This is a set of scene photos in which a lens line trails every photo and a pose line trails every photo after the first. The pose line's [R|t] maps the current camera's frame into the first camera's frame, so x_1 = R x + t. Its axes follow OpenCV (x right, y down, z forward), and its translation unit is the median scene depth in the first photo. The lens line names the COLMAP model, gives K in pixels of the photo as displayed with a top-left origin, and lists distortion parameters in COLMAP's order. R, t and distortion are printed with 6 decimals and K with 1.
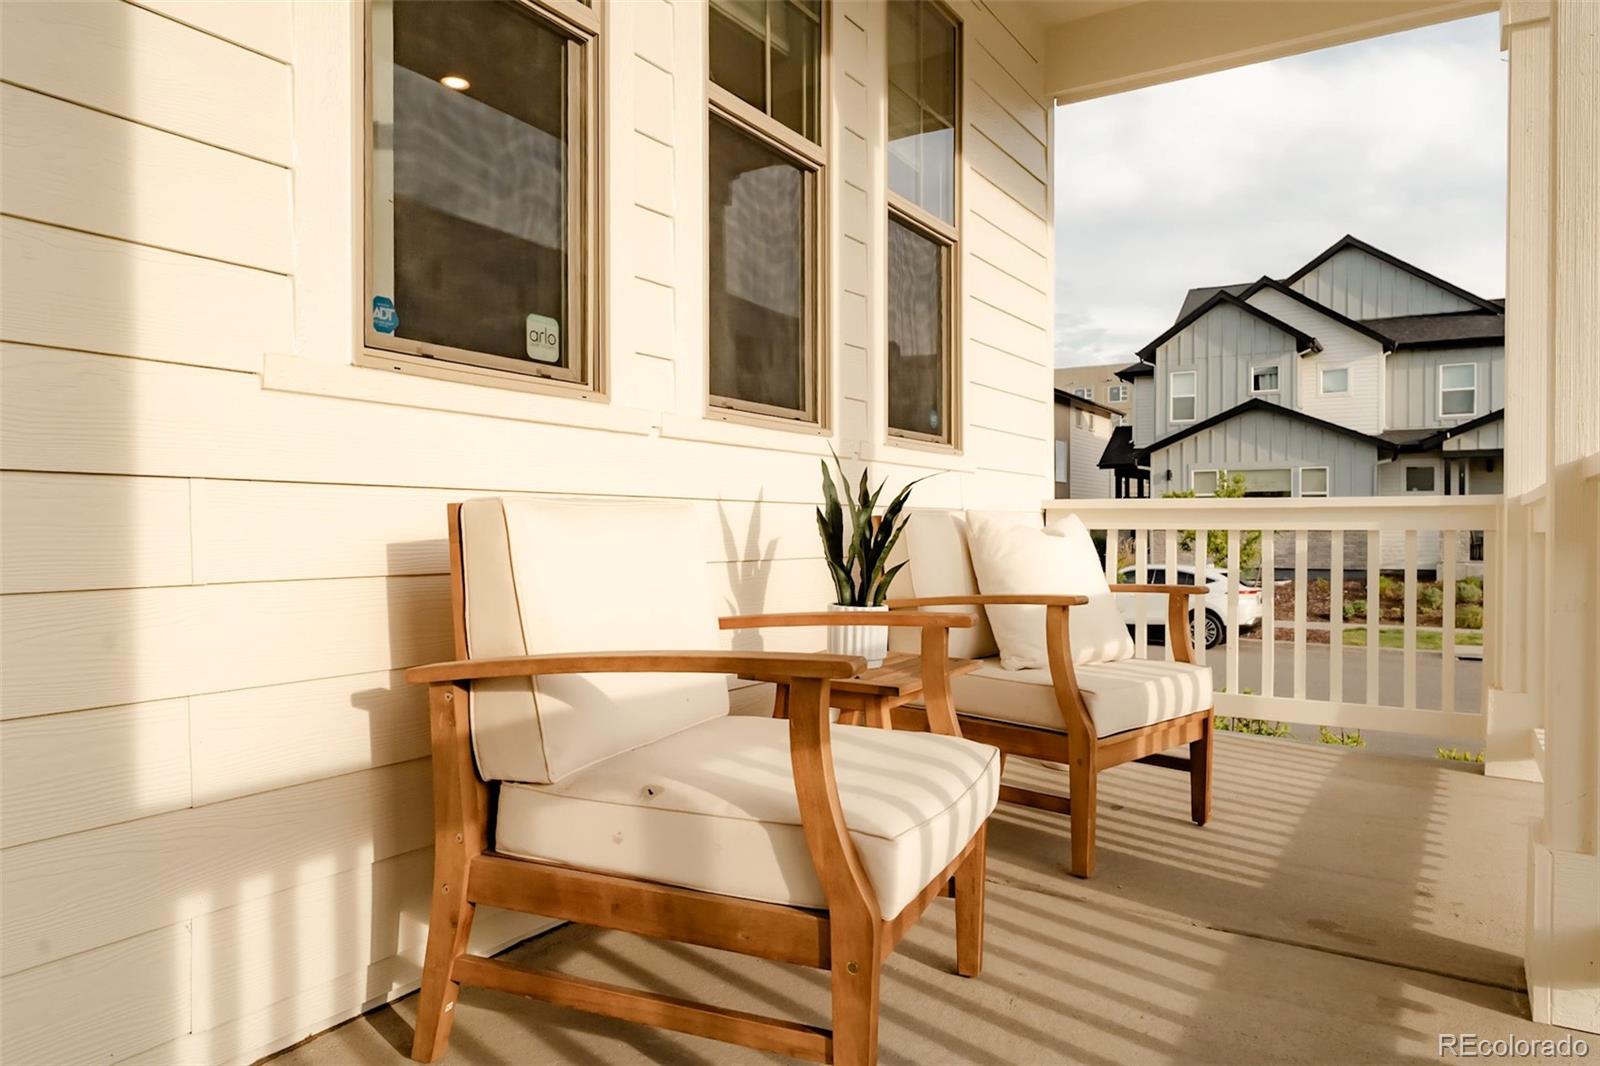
lens RADIAL K [[1097.1, 0, 800.0], [0, 1097.1, 533.0], [0, 0, 1]] dist [-0.002577, 0.000654]
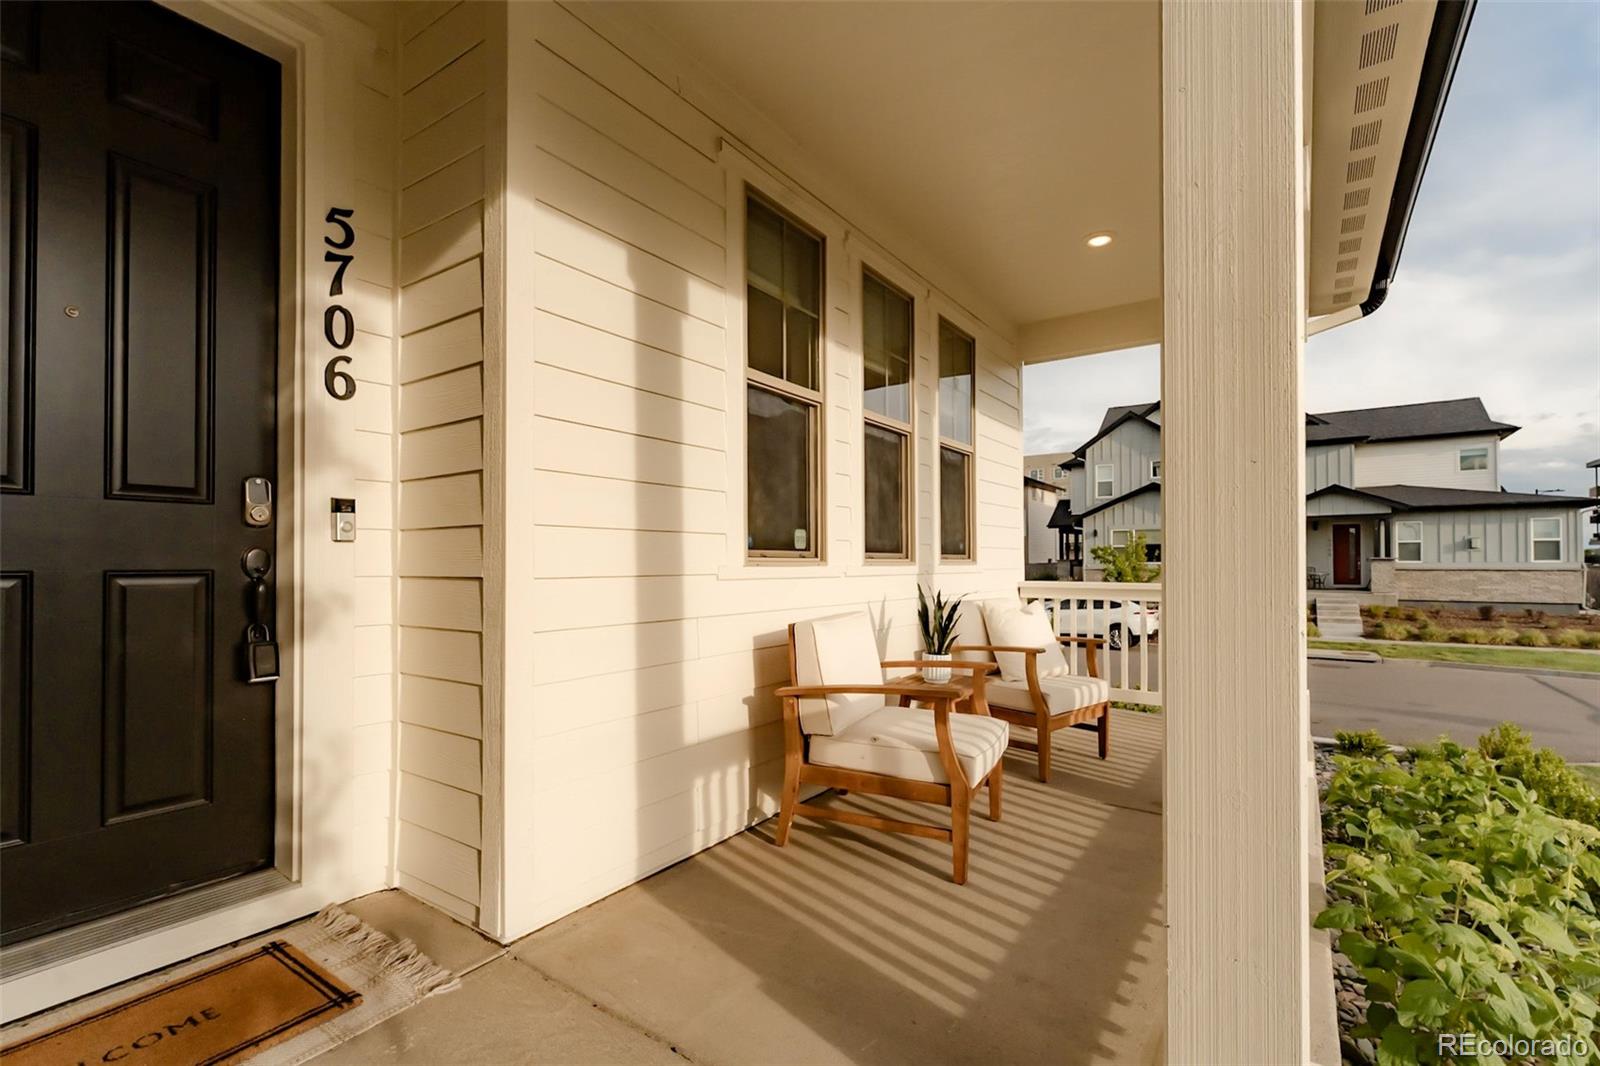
lens RADIAL K [[725.6, 0, 799.1], [0, 725.6, 562.1], [0, 0, 1]] dist [0.000448, 0.000012]
pose [[0.997883, -0.007128, -0.064641, -0.120528], [0.006456, 0.999923, -0.010597, -0.098102], [0.064712, 0.010157, 0.997852, -0.430745]]
